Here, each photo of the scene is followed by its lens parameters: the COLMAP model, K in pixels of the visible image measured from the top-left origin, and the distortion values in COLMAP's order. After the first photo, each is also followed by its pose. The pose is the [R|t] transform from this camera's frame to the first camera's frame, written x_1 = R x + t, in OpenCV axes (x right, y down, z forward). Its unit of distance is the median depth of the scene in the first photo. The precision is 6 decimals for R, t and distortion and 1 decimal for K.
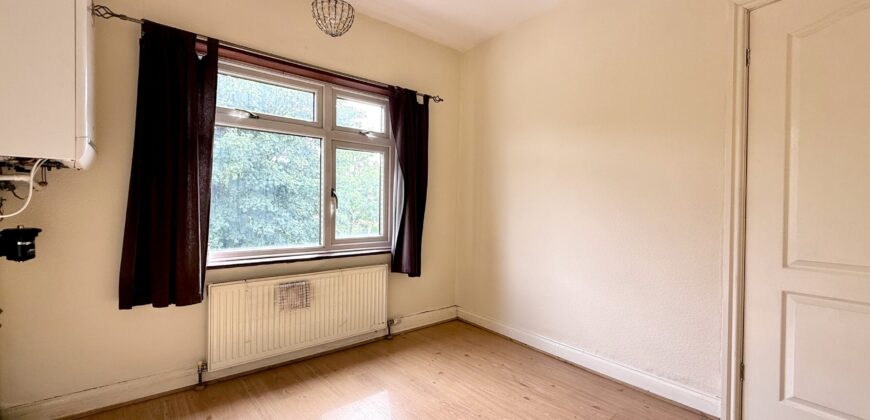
lens RADIAL K [[351.8, 0, 445.1], [0, 351.8, 211.4], [0, 0, 1]] dist [-0.000846, -0.000016]
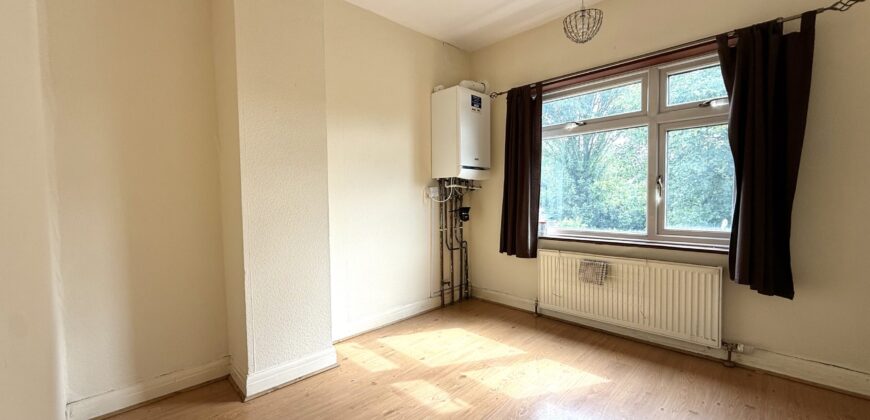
lens RADIAL K [[351.8, 0, 445.1], [0, 351.8, 211.4], [0, 0, 1]] dist [-0.000846, -0.000016]
pose [[0.104970, 0.031334, -0.993982, 0.579844], [-0.001213, 0.999507, 0.031380, 0.002409], [0.994475, -0.002088, 0.104956, 0.337213]]
